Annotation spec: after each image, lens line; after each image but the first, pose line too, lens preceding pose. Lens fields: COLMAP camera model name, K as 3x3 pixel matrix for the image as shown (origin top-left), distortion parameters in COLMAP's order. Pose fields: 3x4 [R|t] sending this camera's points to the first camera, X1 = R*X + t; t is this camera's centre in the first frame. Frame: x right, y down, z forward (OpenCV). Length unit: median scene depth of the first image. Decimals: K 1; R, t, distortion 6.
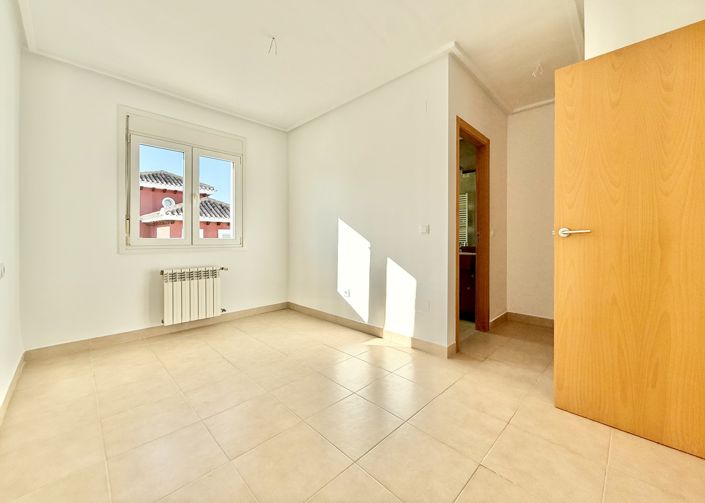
lens RADIAL K [[281.7, 0, 348.4], [0, 281.7, 237.1], [0, 0, 1]] dist [0.000870, 0.000118]
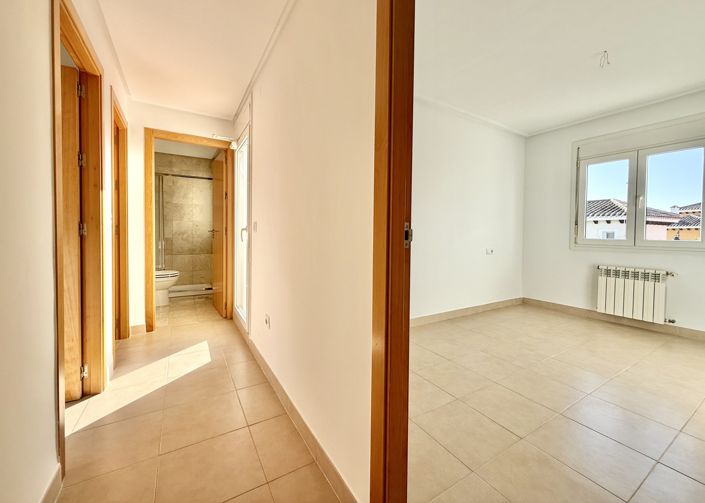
lens RADIAL K [[281.7, 0, 348.4], [0, 281.7, 237.1], [0, 0, 1]] dist [0.000870, 0.000118]
pose [[-0.236633, 0.019747, -0.971398, 0.758536], [0.000663, 0.999796, 0.020163, -0.028421], [0.971599, 0.004127, -0.236598, 0.242290]]
